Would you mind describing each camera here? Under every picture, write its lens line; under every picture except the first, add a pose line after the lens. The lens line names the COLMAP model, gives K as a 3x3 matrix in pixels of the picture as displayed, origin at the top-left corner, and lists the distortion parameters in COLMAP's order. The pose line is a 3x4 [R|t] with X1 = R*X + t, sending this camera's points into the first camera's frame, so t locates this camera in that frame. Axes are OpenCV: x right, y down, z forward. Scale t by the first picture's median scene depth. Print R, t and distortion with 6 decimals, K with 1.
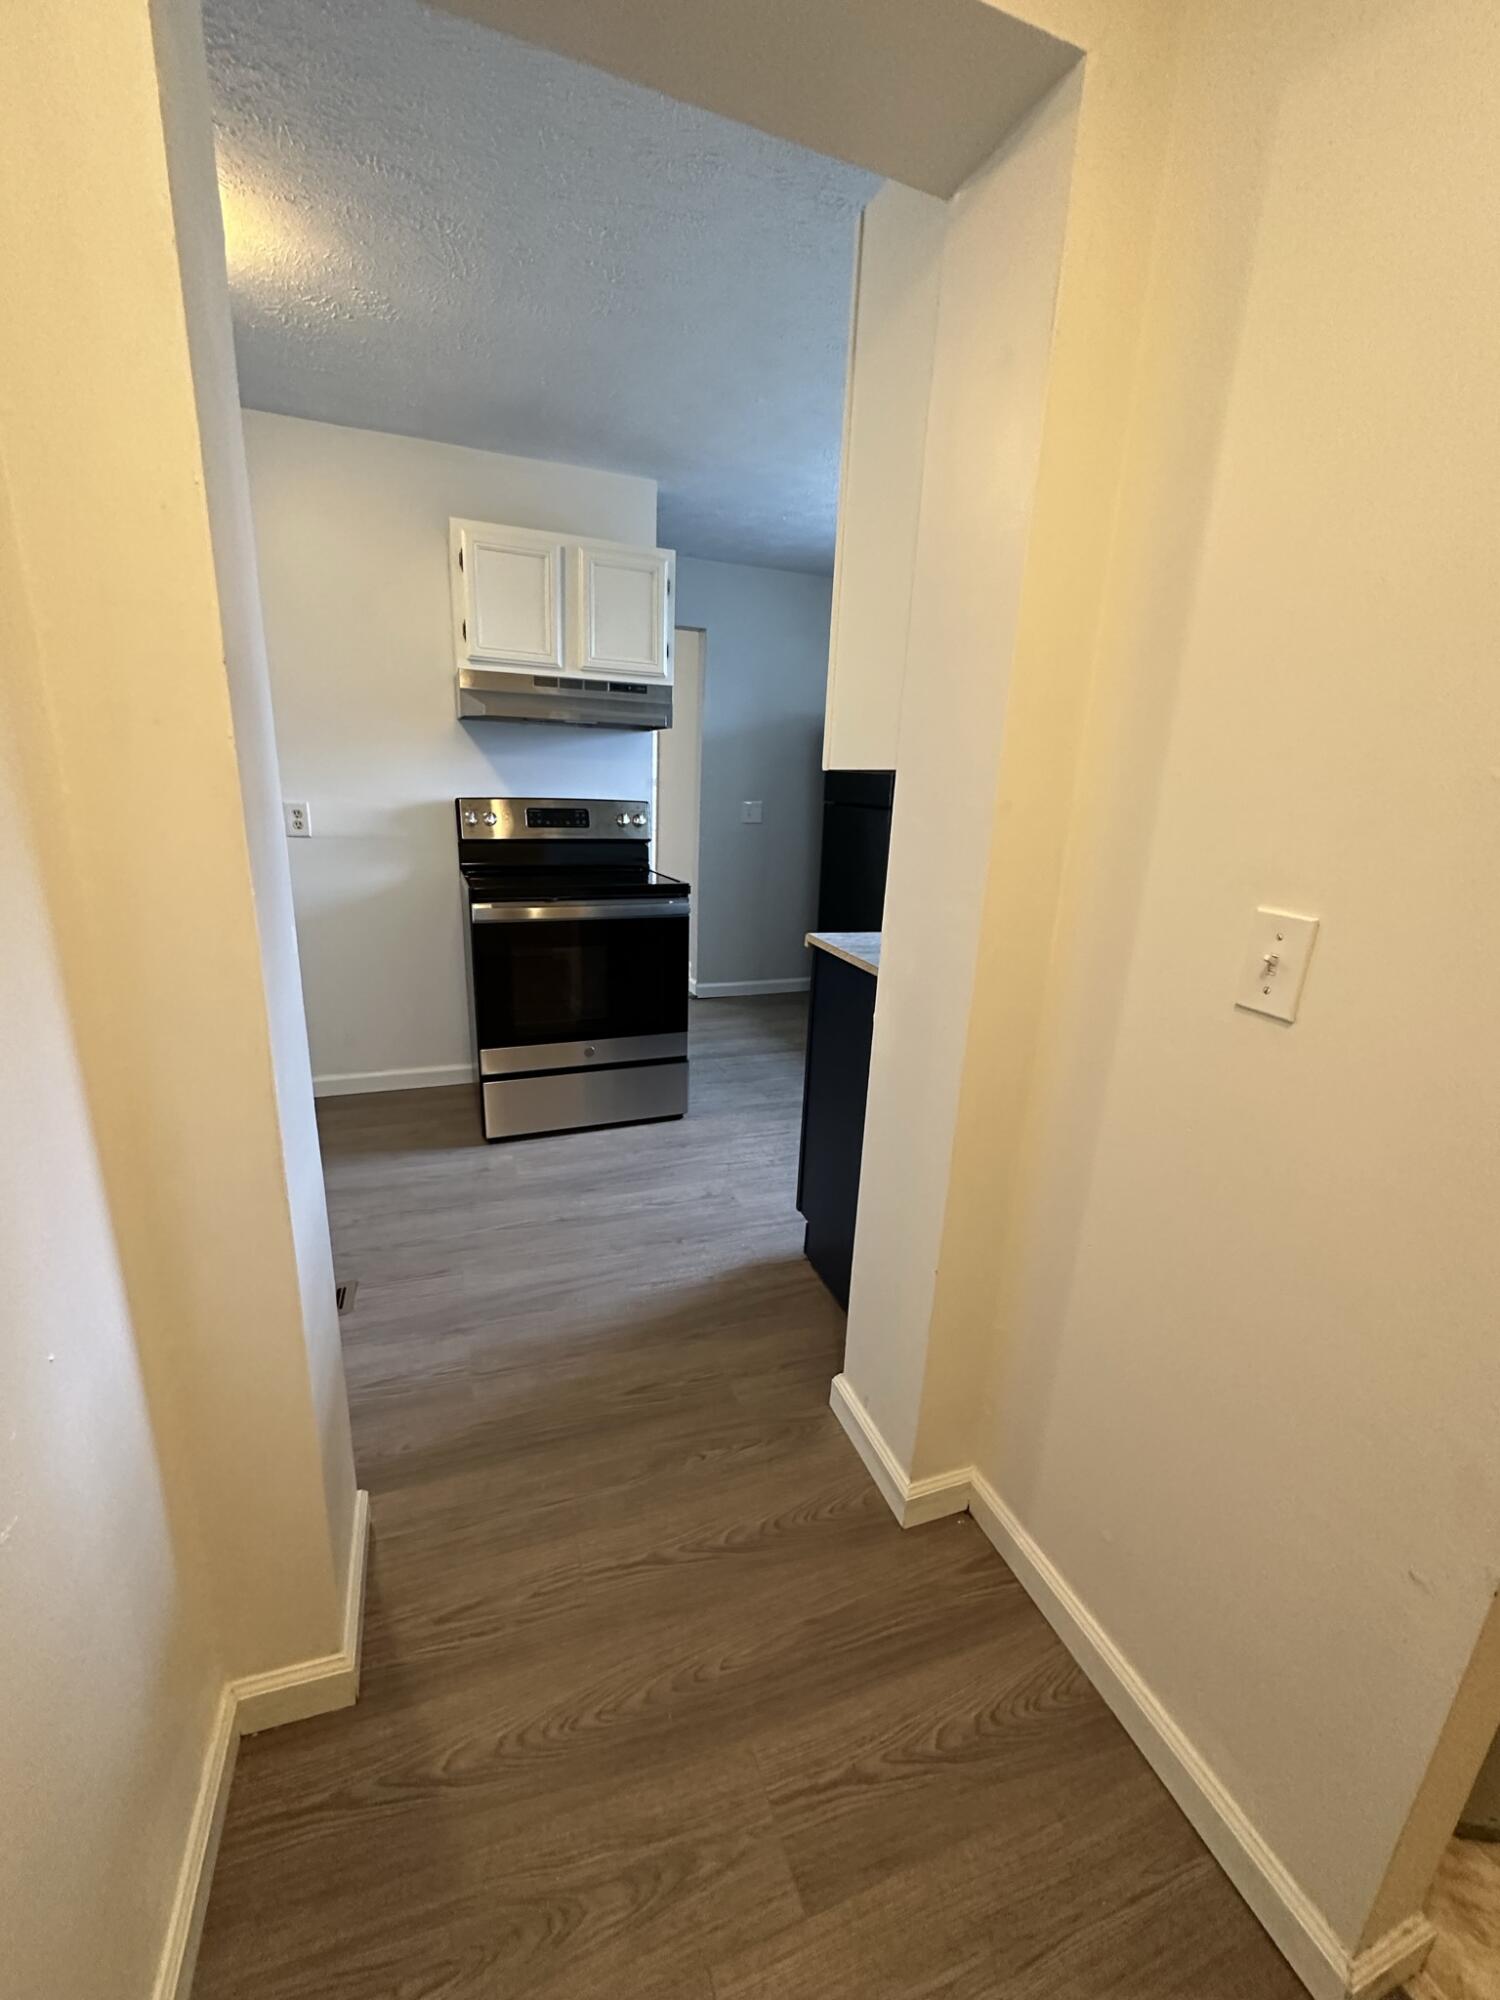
lens RADIAL K [[797.1, 0, 759.2], [0, 797.1, 1001.7], [0, 0, 1]] dist [-0.001753, 0.000636]
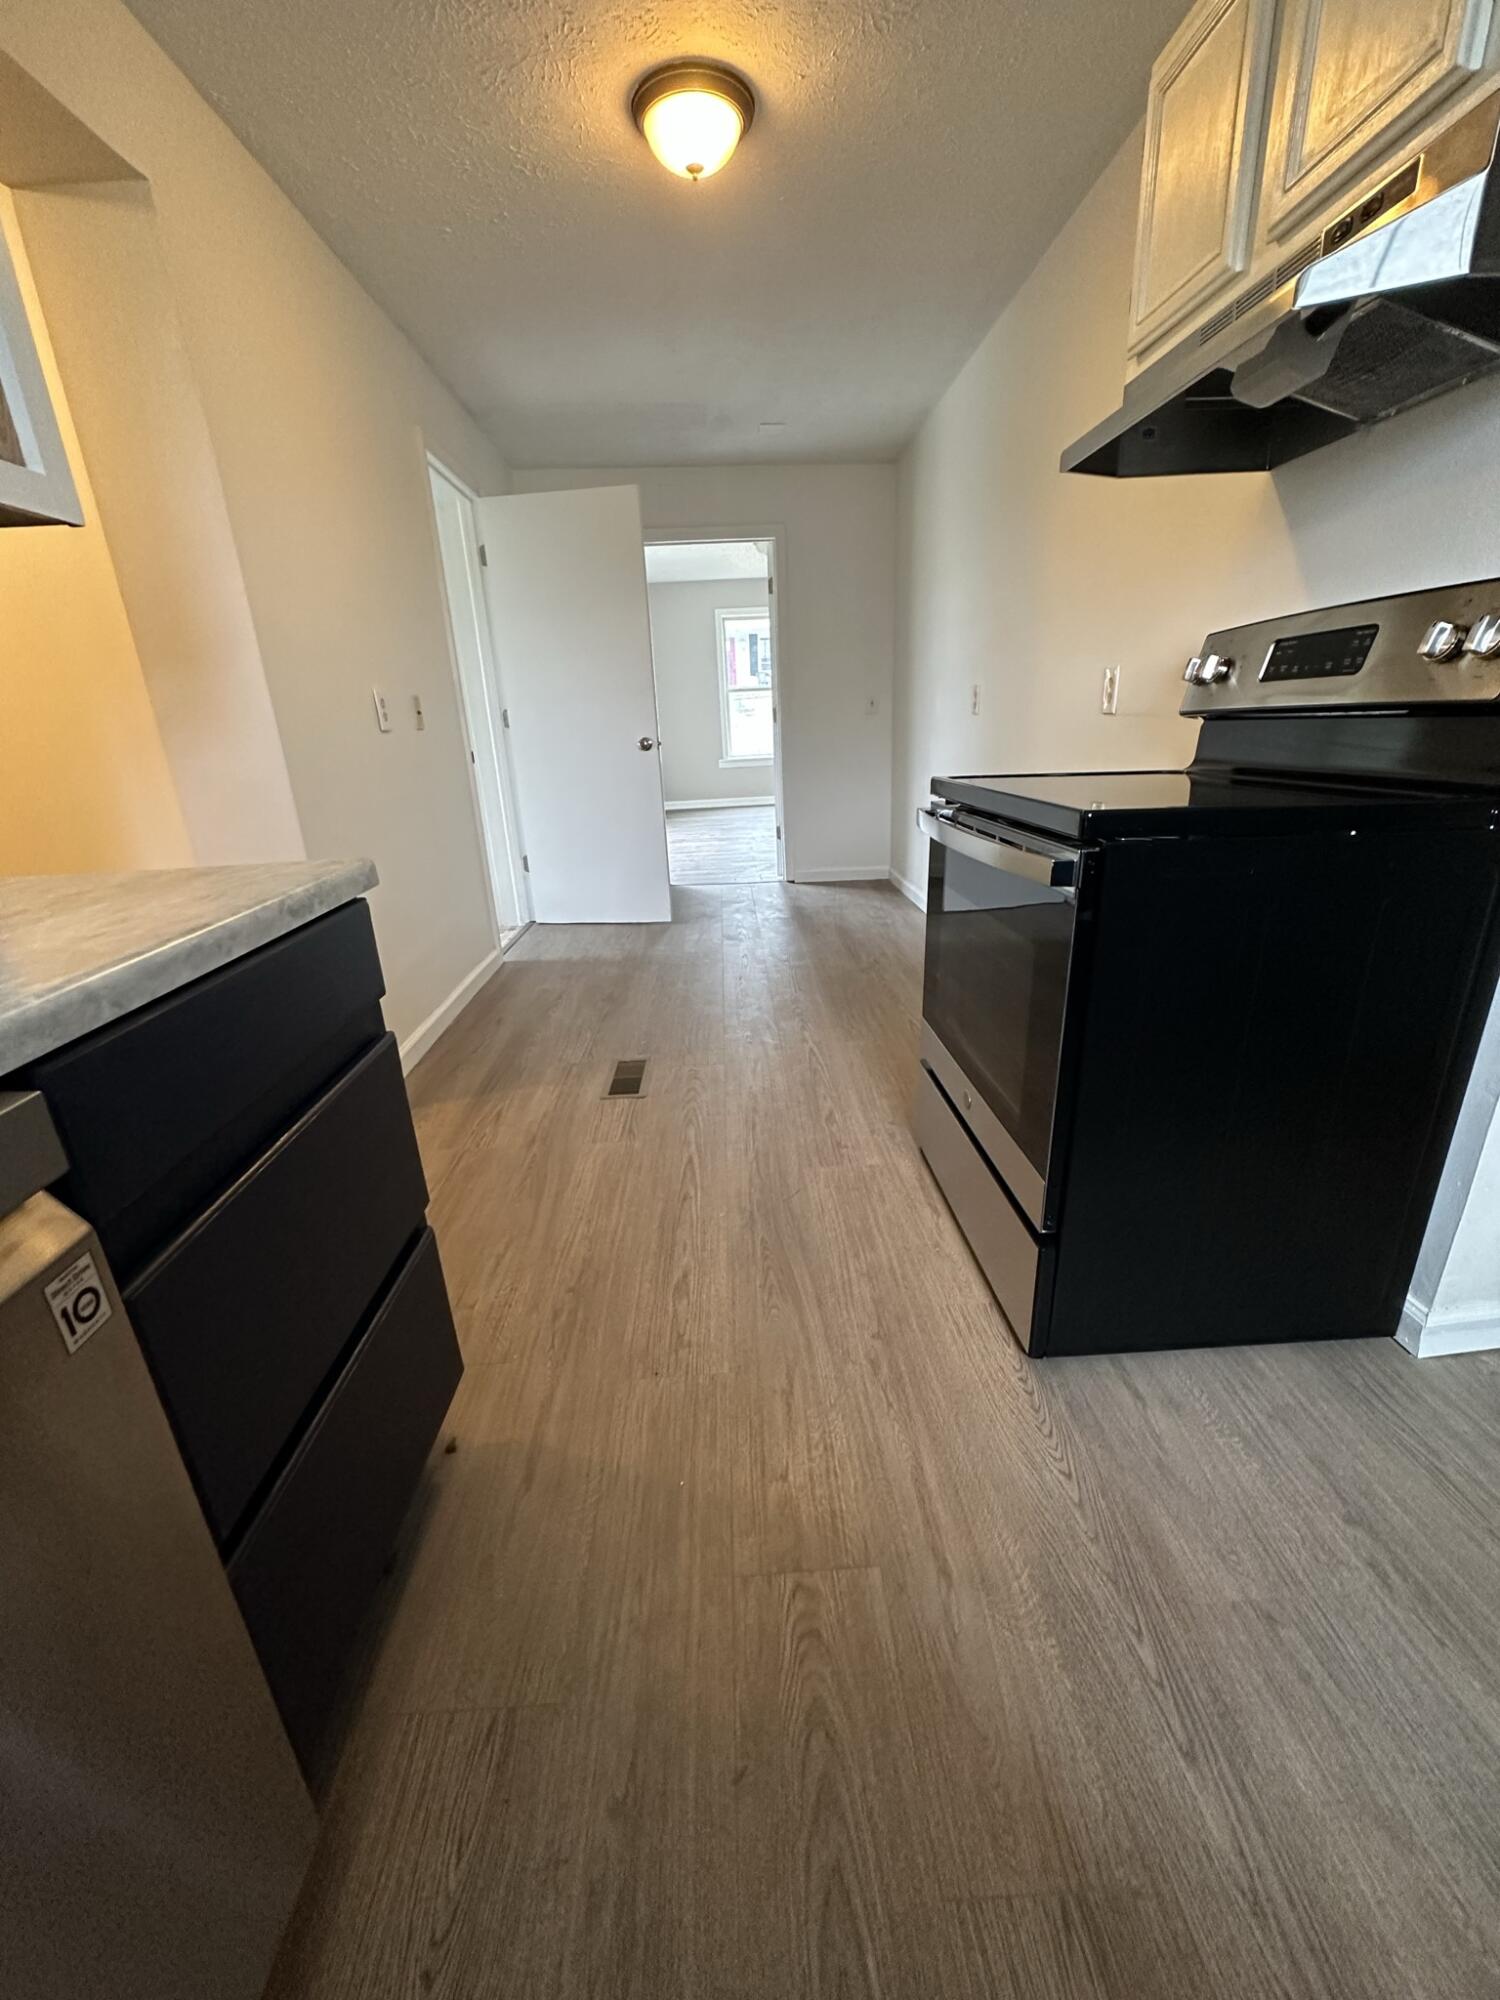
lens RADIAL K [[797.1, 0, 748.9], [0, 797.1, 1002.6], [0, 0, 1]] dist [-0.001753, 0.000636]
pose [[-0.323618, 0.283670, -0.902664, 0.315810], [-0.240972, 0.897835, 0.368544, -0.164235], [0.914989, 0.336784, -0.222199, 0.976323]]
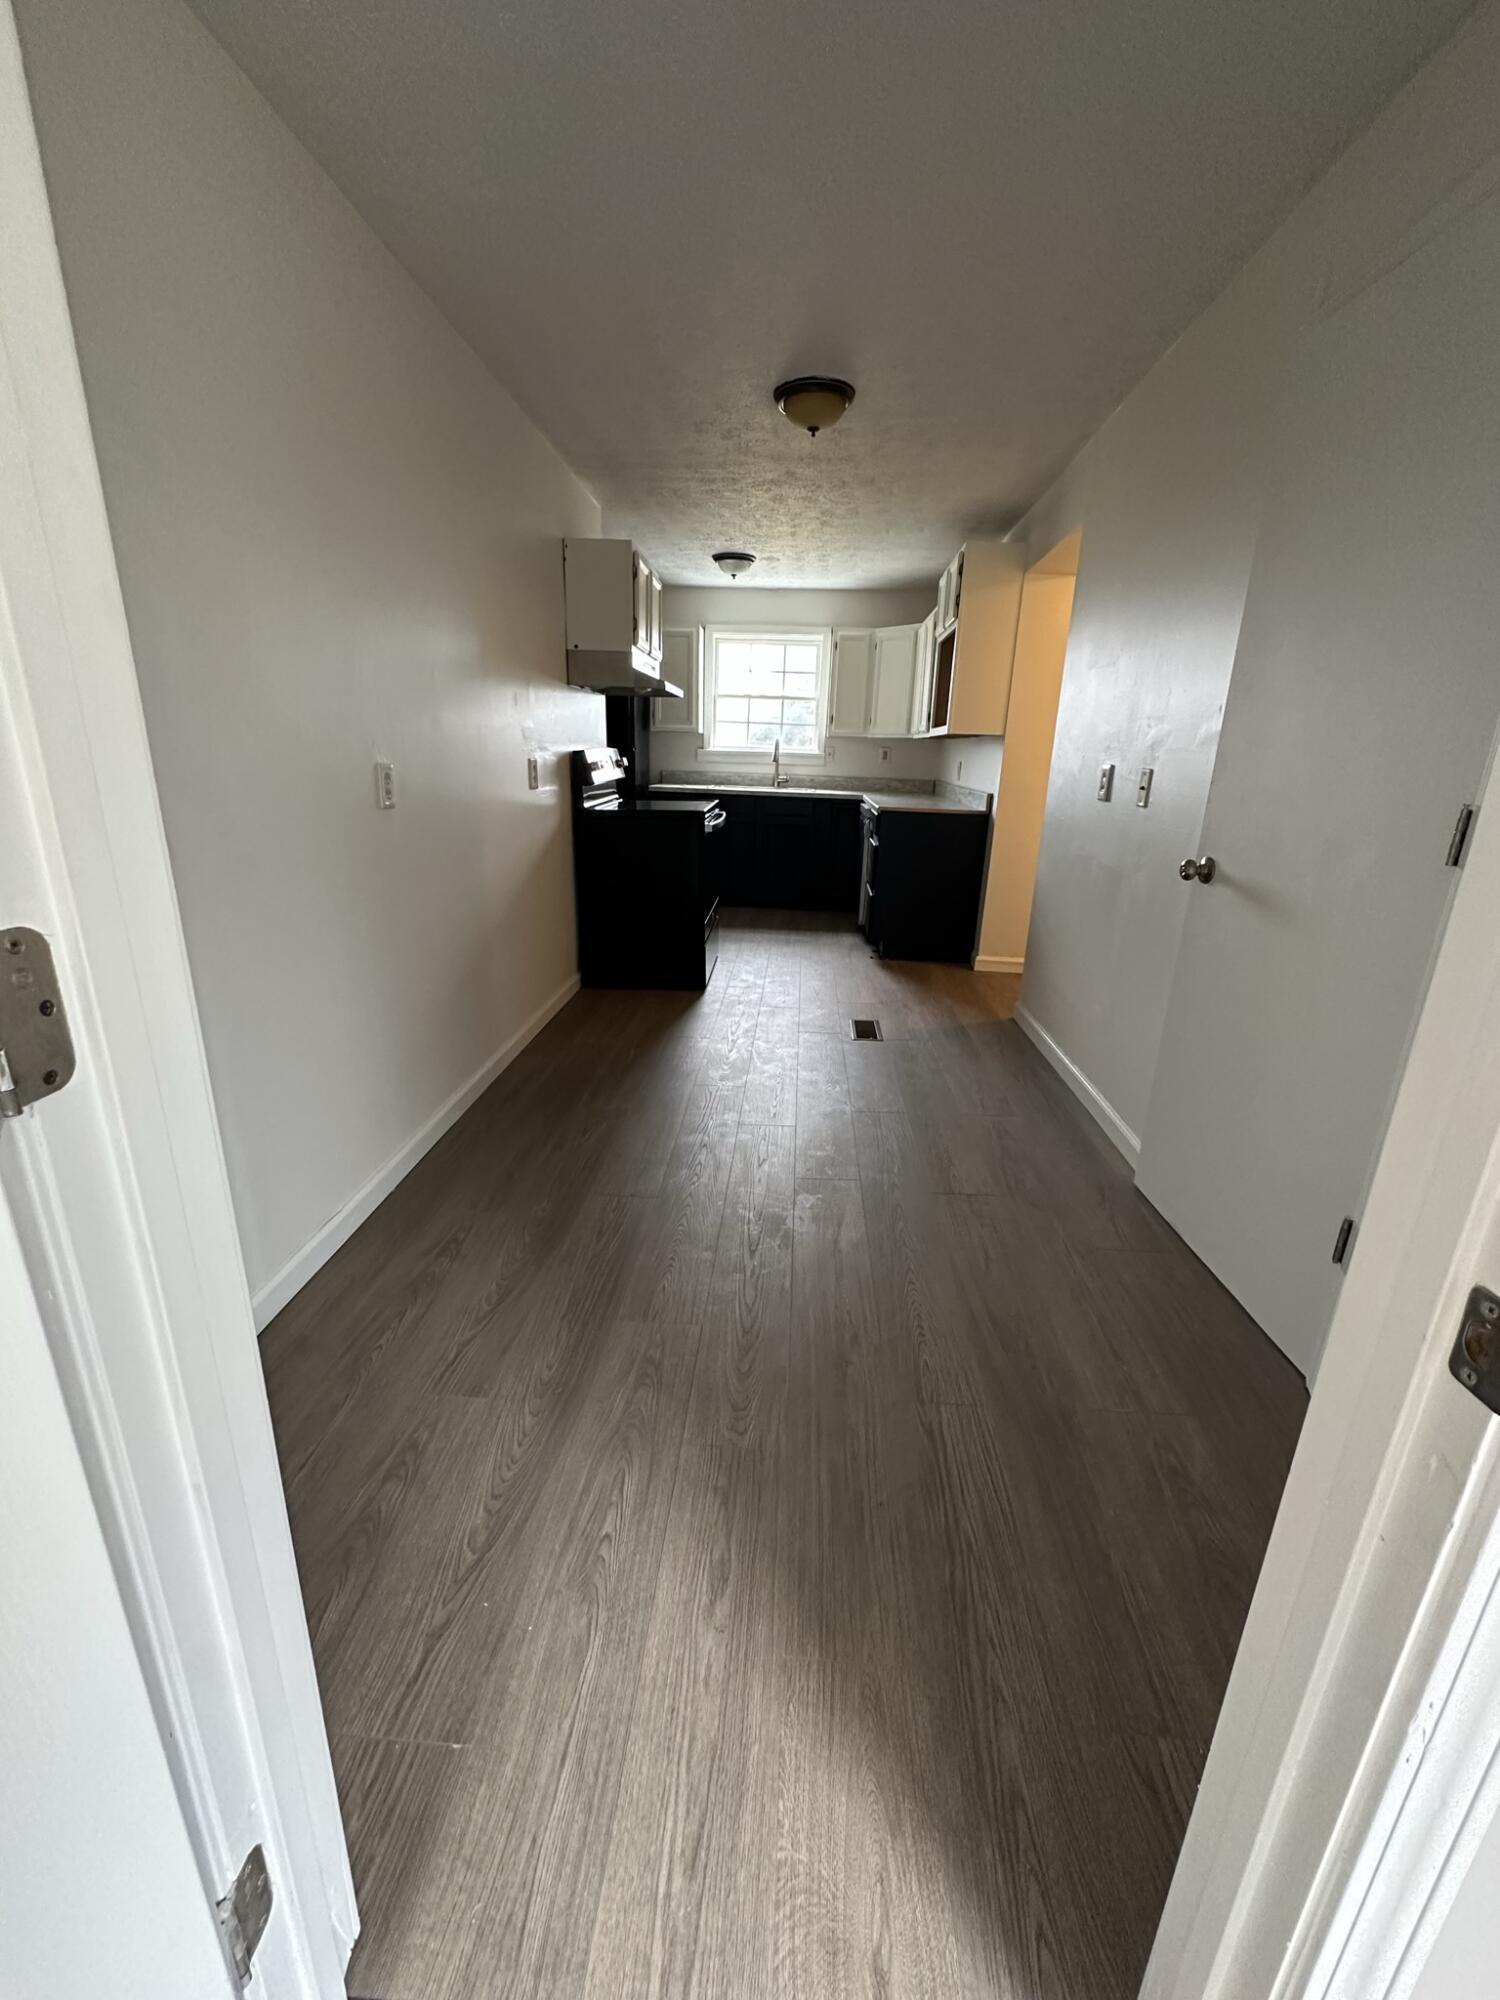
lens RADIAL K [[809.2, 0, 731.2], [0, 809.2, 999.7], [0, 0, 1]] dist [-0.000022, -0.000033]
pose [[0.437568, -0.304458, 0.846073, -1.575861], [0.248121, 0.945284, 0.211837, -0.105008], [-0.864274, 0.117236, 0.489168, 0.237497]]
